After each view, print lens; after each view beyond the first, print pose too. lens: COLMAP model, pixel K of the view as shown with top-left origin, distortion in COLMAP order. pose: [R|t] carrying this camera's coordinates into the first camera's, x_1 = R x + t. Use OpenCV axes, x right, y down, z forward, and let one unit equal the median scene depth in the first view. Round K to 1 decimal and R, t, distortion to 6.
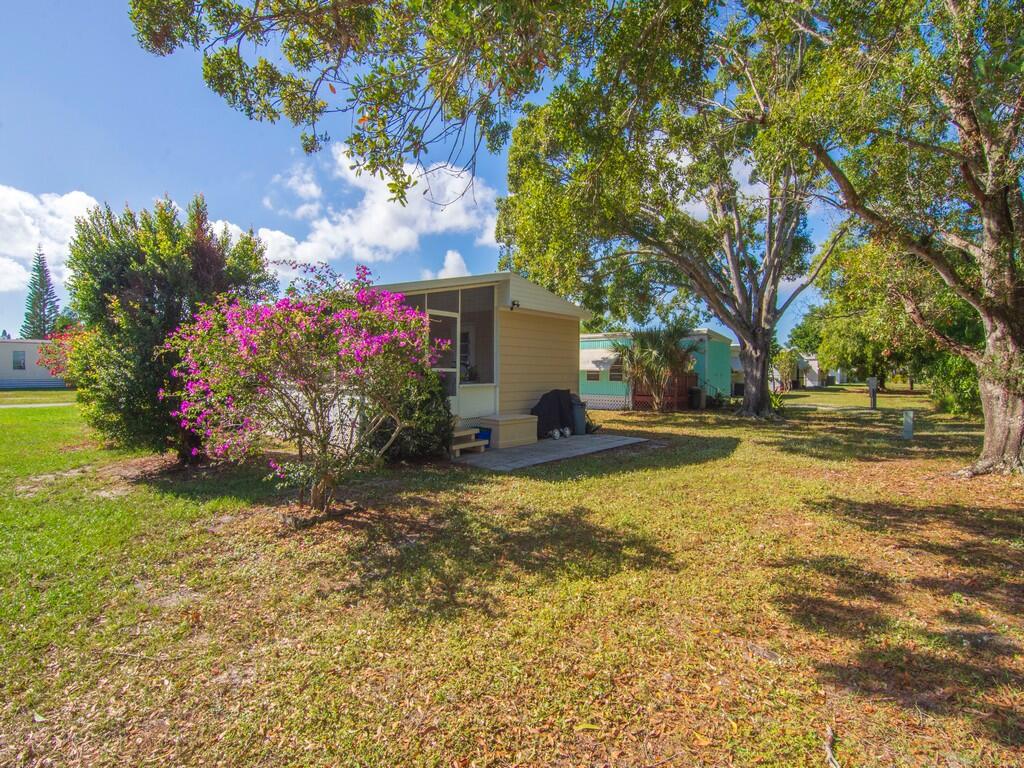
lens RADIAL K [[503.5, 0, 512.0], [0, 503.5, 384.0], [0, 0, 1]] dist [-0.017876, -0.000330]
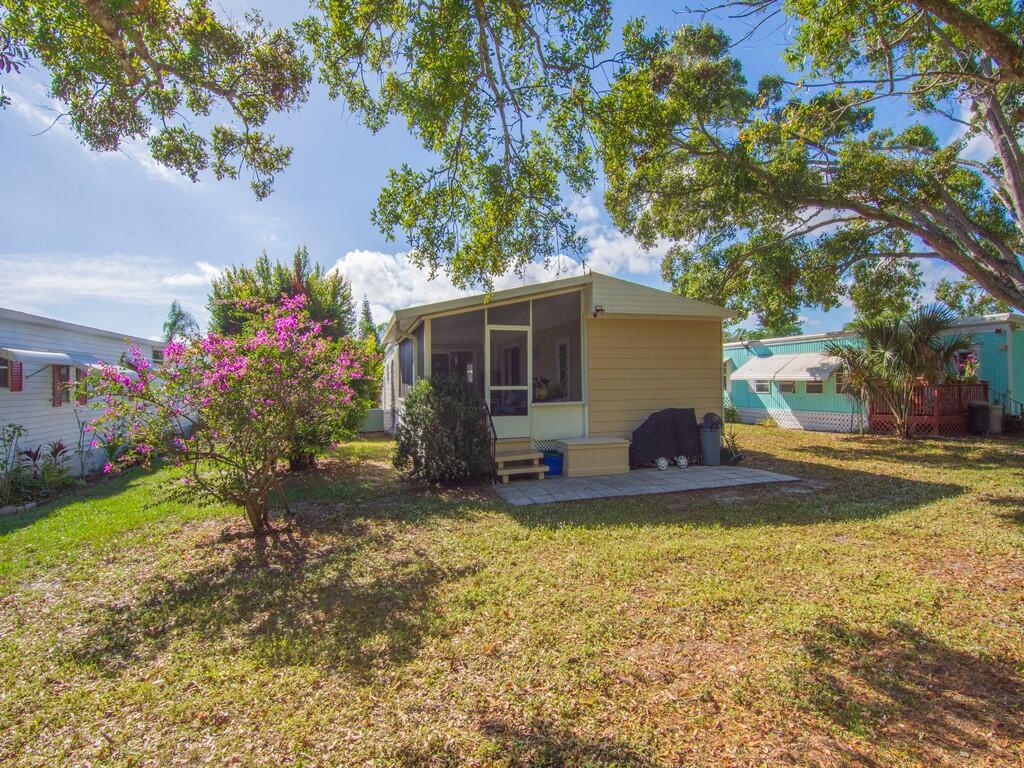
lens RADIAL K [[503.5, 0, 512.0], [0, 503.5, 384.0], [0, 0, 1]] dist [-0.017876, -0.000330]
pose [[0.851443, -0.019690, -0.524078, 0.346933], [0.007753, 0.999658, -0.024962, -0.011475], [0.524391, 0.017191, 0.851304, 0.201280]]
